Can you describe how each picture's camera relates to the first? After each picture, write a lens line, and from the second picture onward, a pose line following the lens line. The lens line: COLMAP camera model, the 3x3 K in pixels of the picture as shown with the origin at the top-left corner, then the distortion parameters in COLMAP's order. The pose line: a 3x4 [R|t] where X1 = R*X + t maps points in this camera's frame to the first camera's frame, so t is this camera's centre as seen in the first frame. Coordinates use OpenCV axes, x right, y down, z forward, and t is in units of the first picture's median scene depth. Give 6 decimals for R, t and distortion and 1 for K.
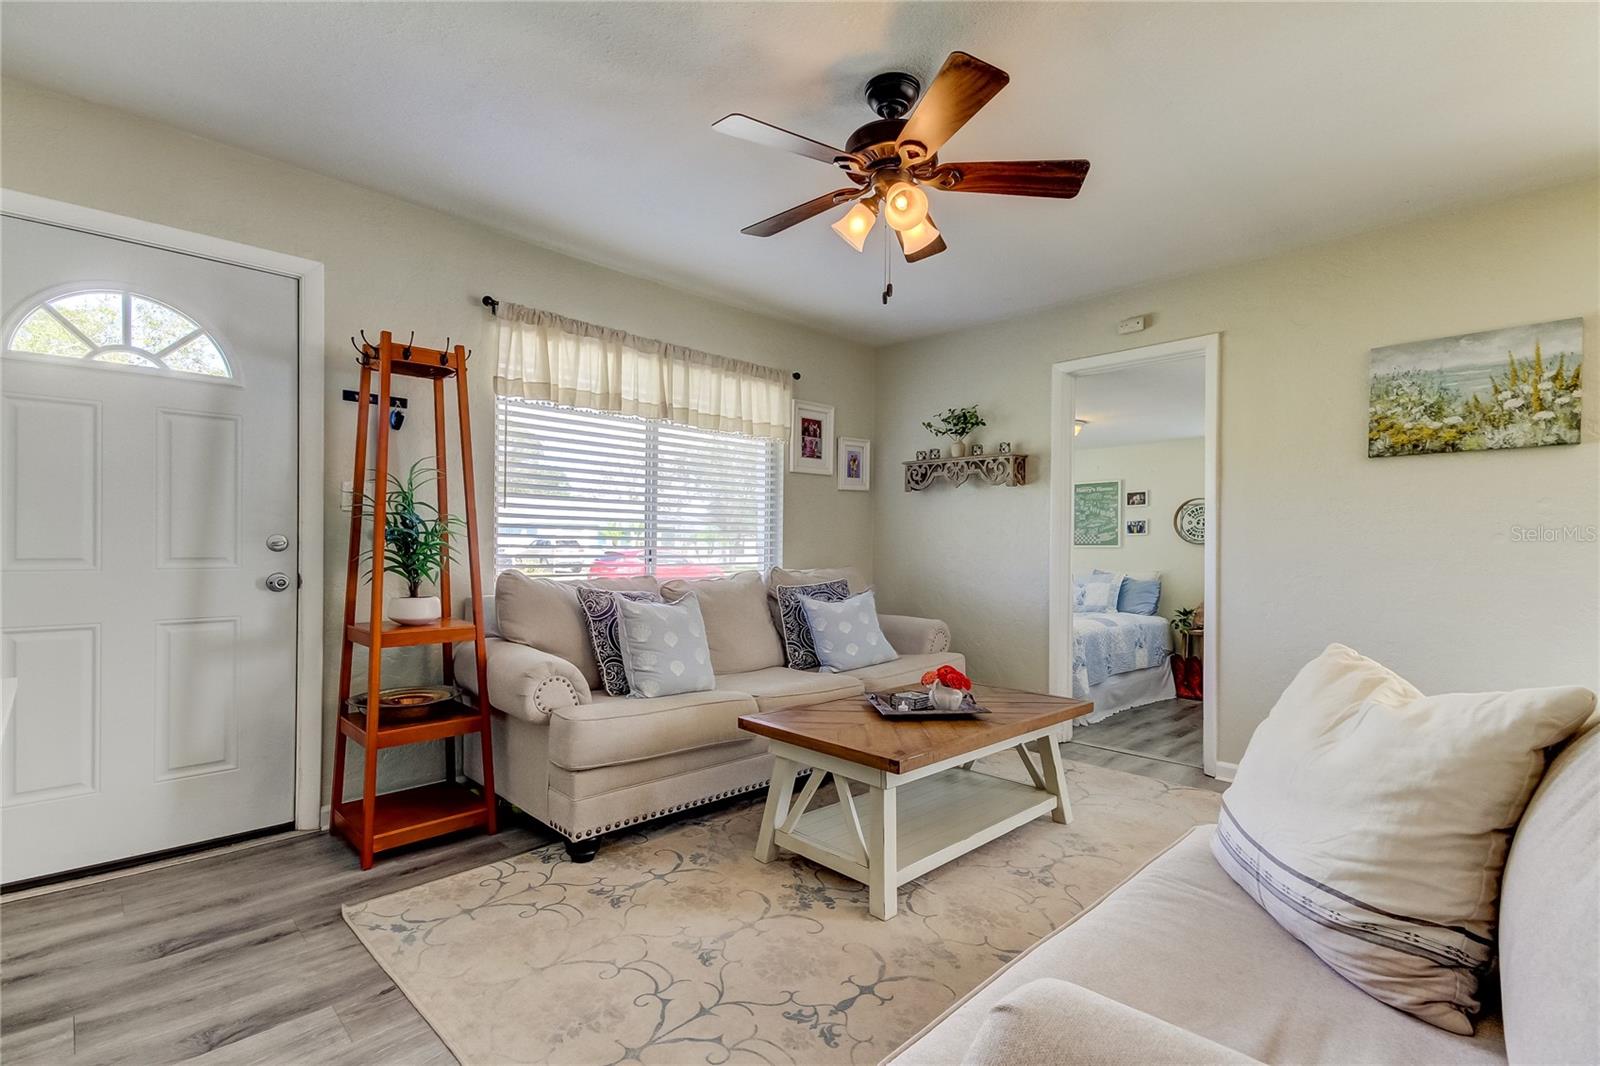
lens RADIAL K [[733.4, 0, 802.0], [0, 733.4, 553.1], [0, 0, 1]] dist [0.026376, -0.009291]
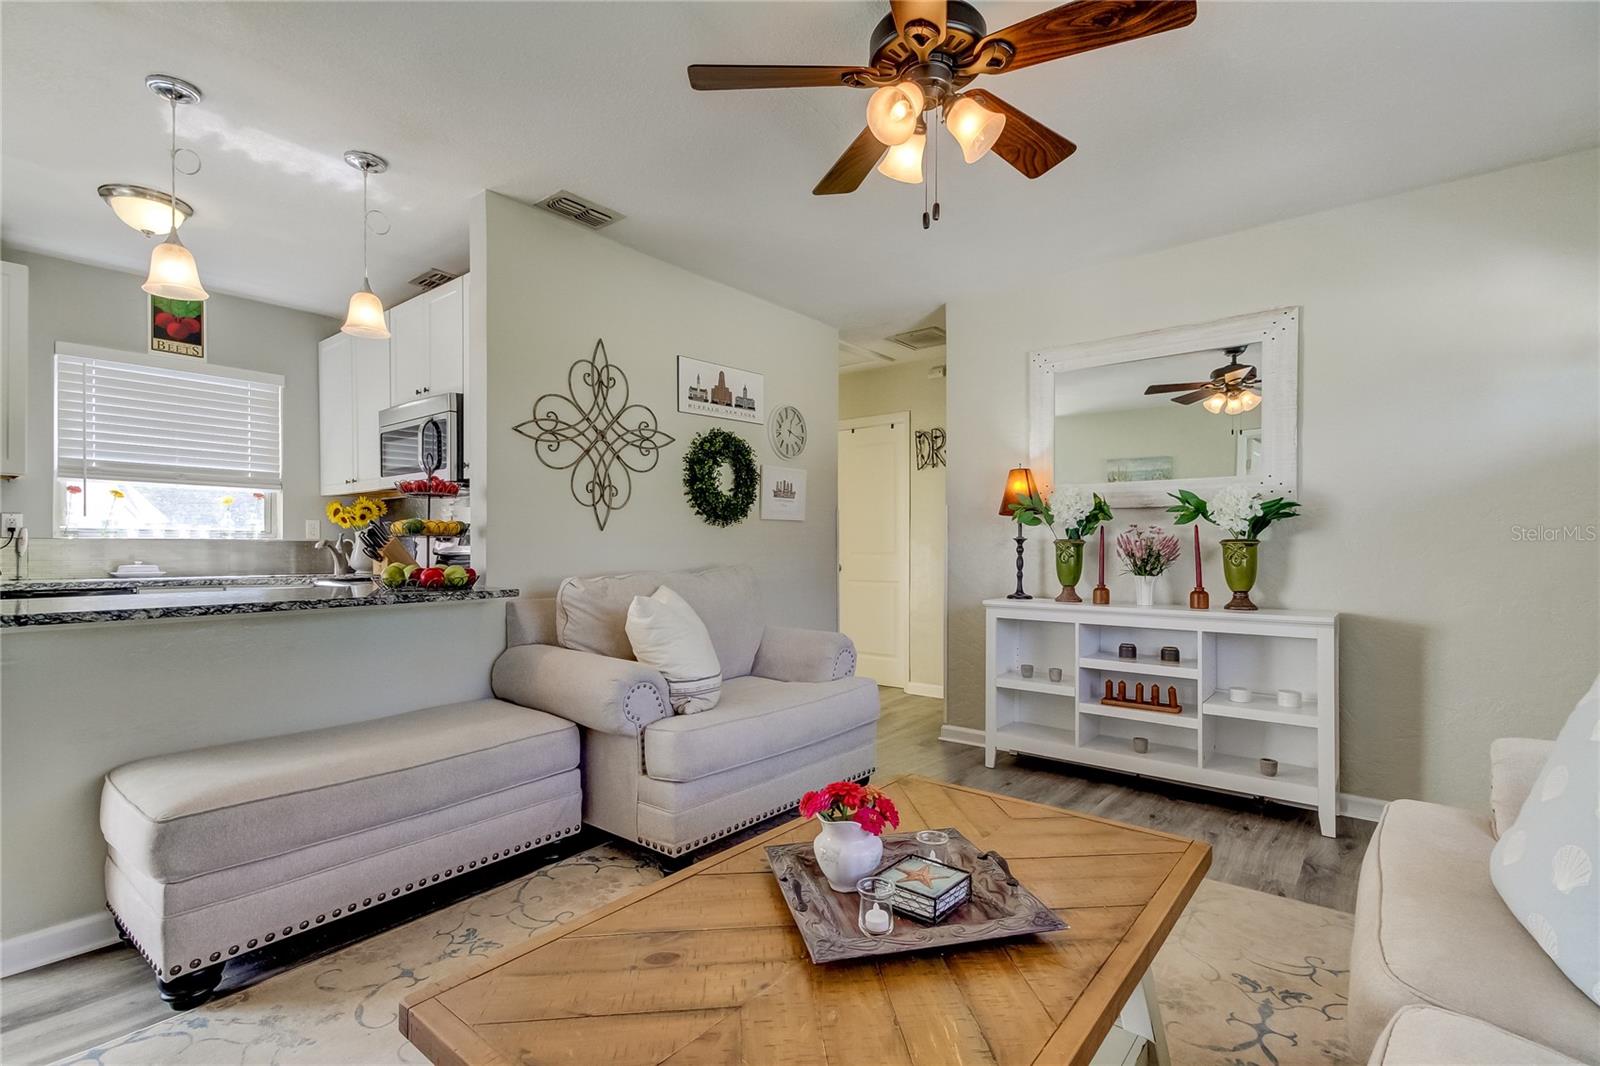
lens RADIAL K [[730.6, 0, 790.4], [0, 730.6, 547.5], [0, 0, 1]] dist [0.014687, -0.000571]
pose [[-0.994373, -0.011172, -0.105342, 0.244564], [-0.012083, 0.999895, 0.008012, -0.004958], [0.105241, 0.009240, -0.994404, 1.253300]]
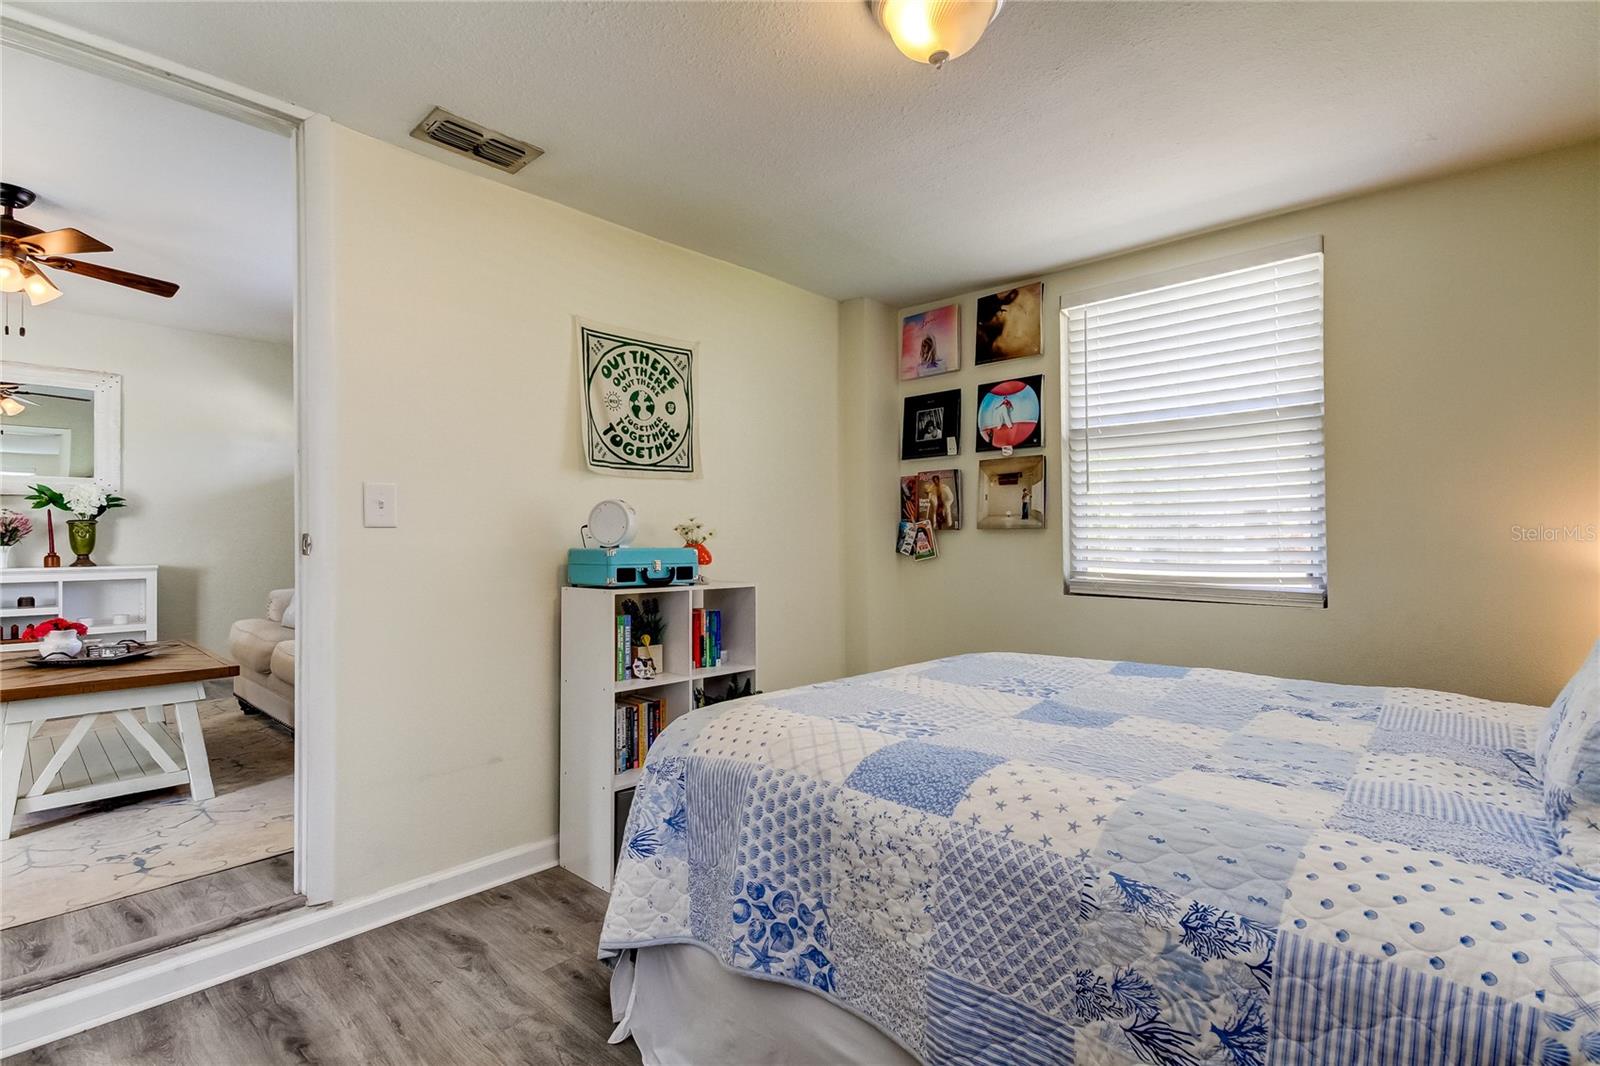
lens RADIAL K [[756.2, 0, 800.0], [0, 756.2, 533.0], [0, 0, 1]] dist [0.026527, 0.000104]
pose [[0.032179, -0.022660, -0.999225, 1.161807], [-0.000053, 0.999743, -0.022673, 0.046757], [0.999482, 0.000783, 0.032170, 1.742448]]
